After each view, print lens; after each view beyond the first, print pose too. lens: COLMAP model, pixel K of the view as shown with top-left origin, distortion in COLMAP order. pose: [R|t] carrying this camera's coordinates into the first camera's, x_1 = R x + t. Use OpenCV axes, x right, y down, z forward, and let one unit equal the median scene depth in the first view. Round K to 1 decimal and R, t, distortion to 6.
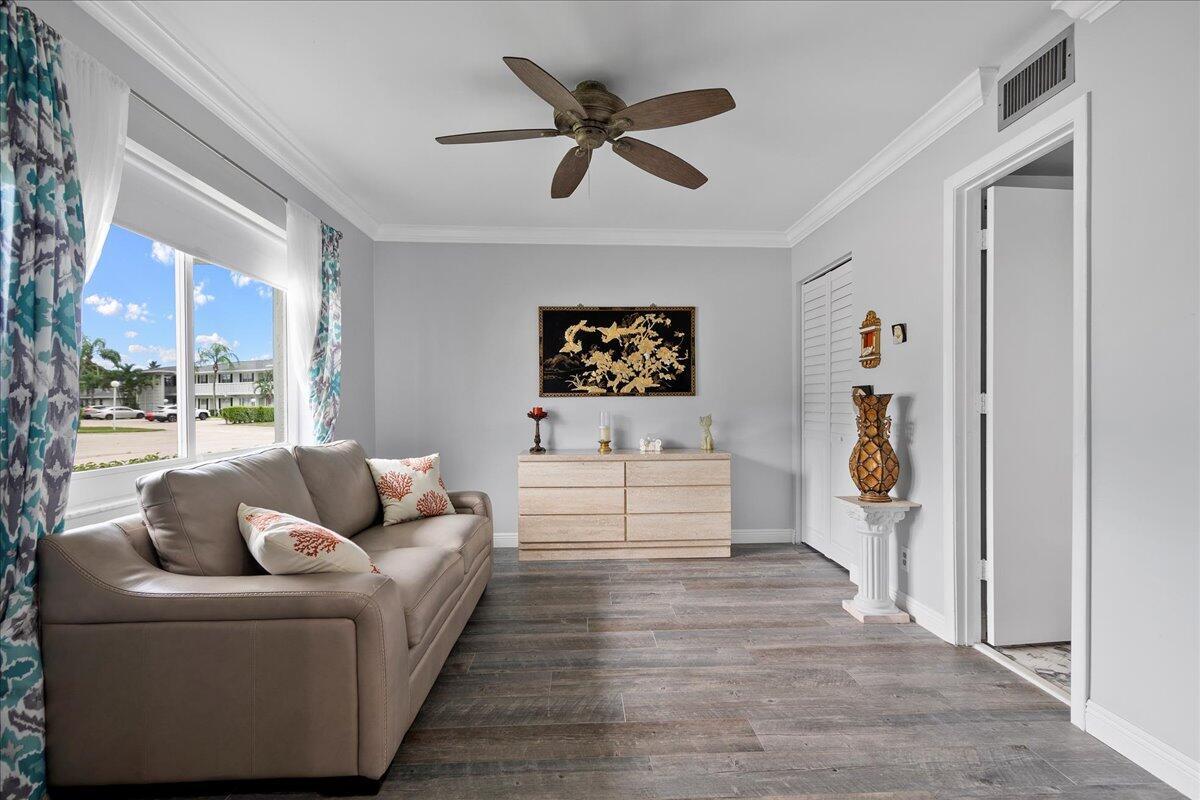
lens RADIAL K [[574.6, 0, 606.3], [0, 574.6, 407.5], [0, 0, 1]] dist [0.003201, 0.000092]
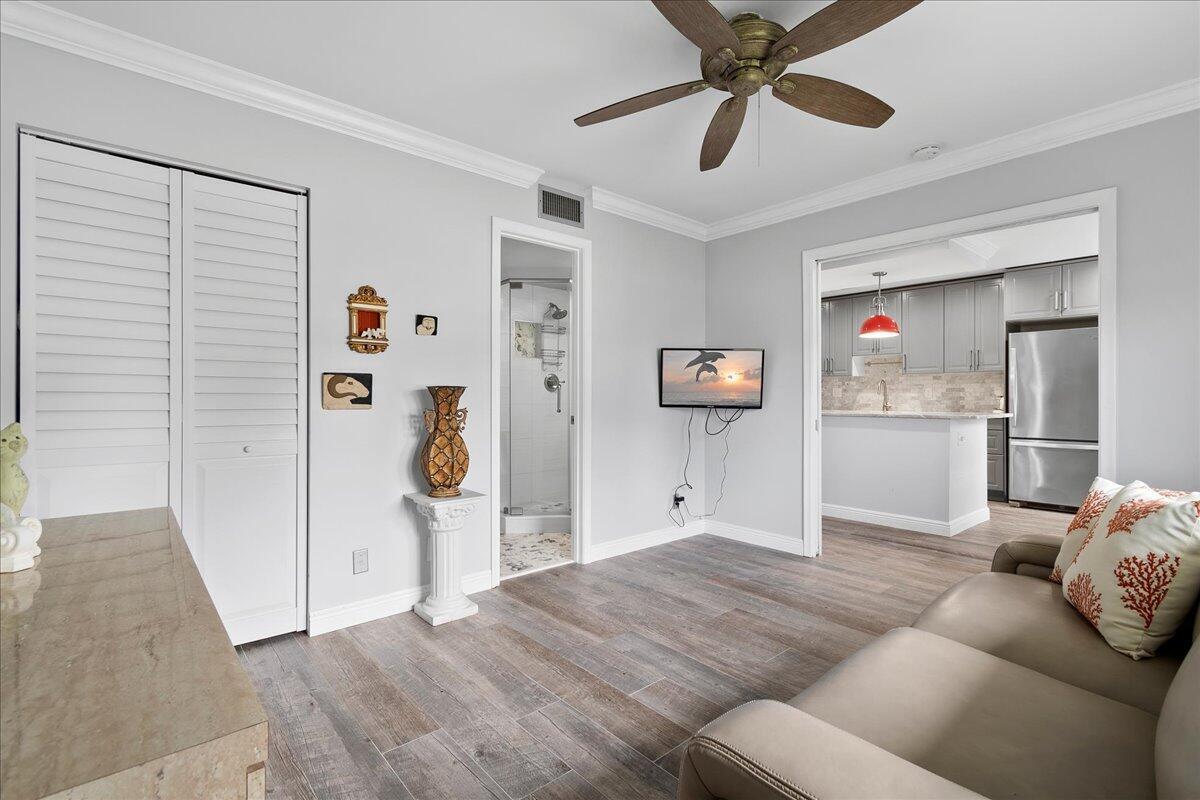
lens RADIAL K [[529.6, 0, 628.6], [0, 529.6, 396.4], [0, 0, 1]] dist [0.000597, -0.000113]
pose [[-0.633761, 0.002811, 0.773523, -0.391666], [0.005194, 0.999986, 0.000621, -0.004813], [-0.773511, 0.004411, -0.633767, 1.224571]]
